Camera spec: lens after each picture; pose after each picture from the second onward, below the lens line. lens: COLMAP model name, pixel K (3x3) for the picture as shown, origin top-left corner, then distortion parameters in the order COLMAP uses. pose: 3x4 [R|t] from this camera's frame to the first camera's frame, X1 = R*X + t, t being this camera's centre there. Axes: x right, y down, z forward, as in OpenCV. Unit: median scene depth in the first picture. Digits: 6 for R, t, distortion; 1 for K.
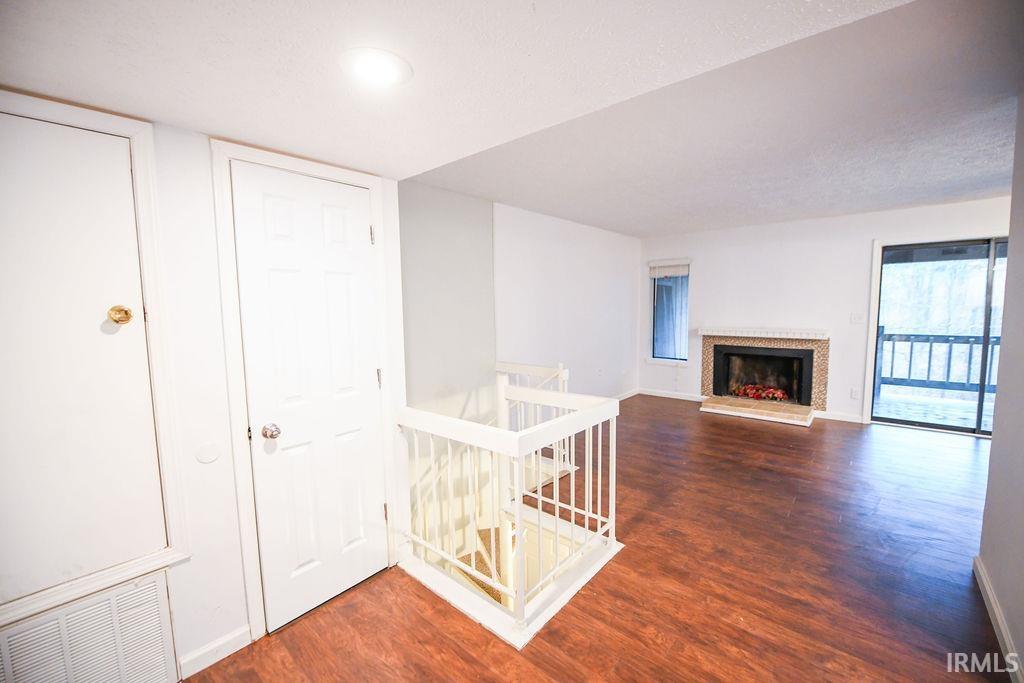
lens RADIAL K [[408.2, 0, 512.0], [0, 408.2, 341.5], [0, 0, 1]] dist [-0.015632, -0.001012]
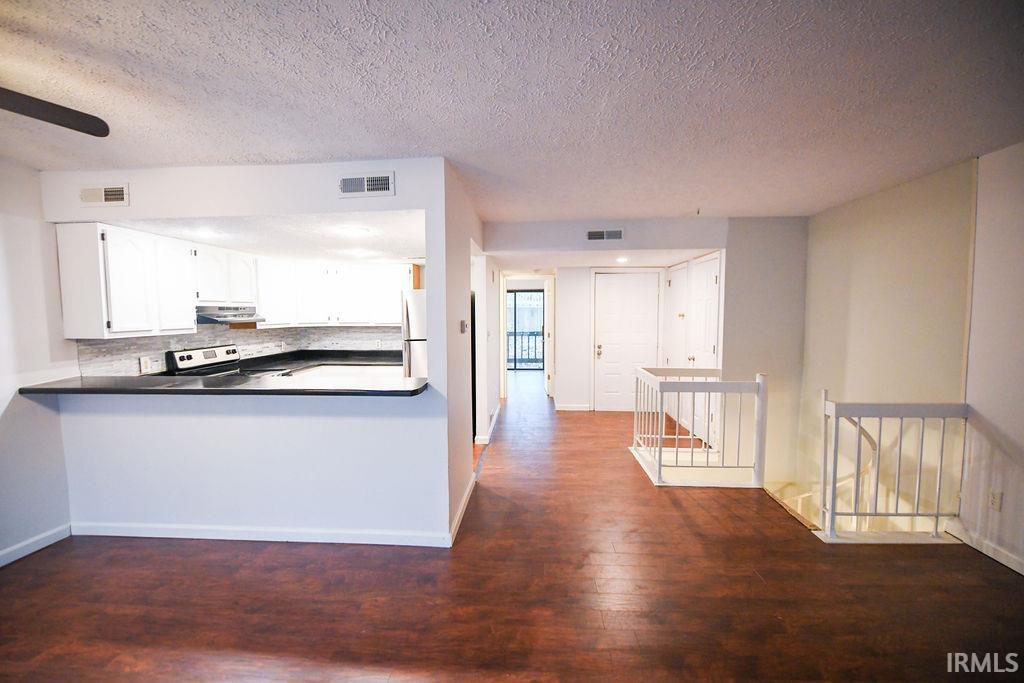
lens RADIAL K [[408.2, 0, 512.0], [0, 408.2, 341.5], [0, 0, 1]] dist [-0.015632, -0.001012]
pose [[-0.783848, 0.063367, -0.617711, 0.693301], [-0.038178, 0.987979, 0.149797, -0.088244], [0.619778, 0.141001, -0.772007, 0.783808]]
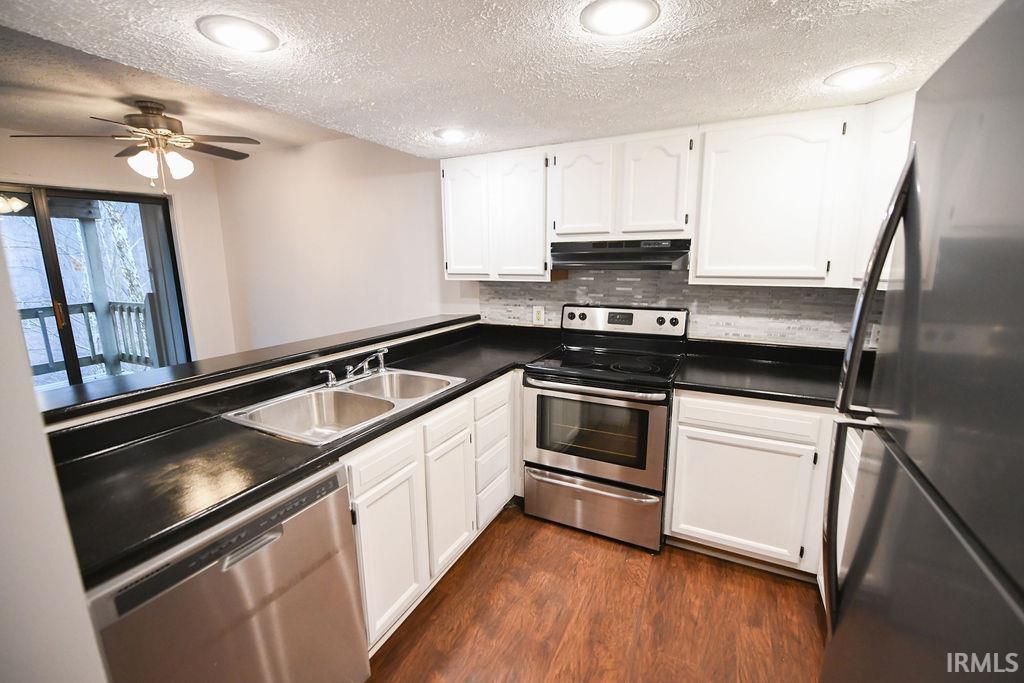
lens RADIAL K [[426.8, 0, 512.0], [0, 426.8, 341.5], [0, 0, 1]] dist [-0.016207, -0.000243]
pose [[-0.248404, -0.167831, 0.954006, 0.230860], [0.096197, 0.975733, 0.196701, -0.018356], [-0.963868, 0.140634, -0.226231, 0.128021]]
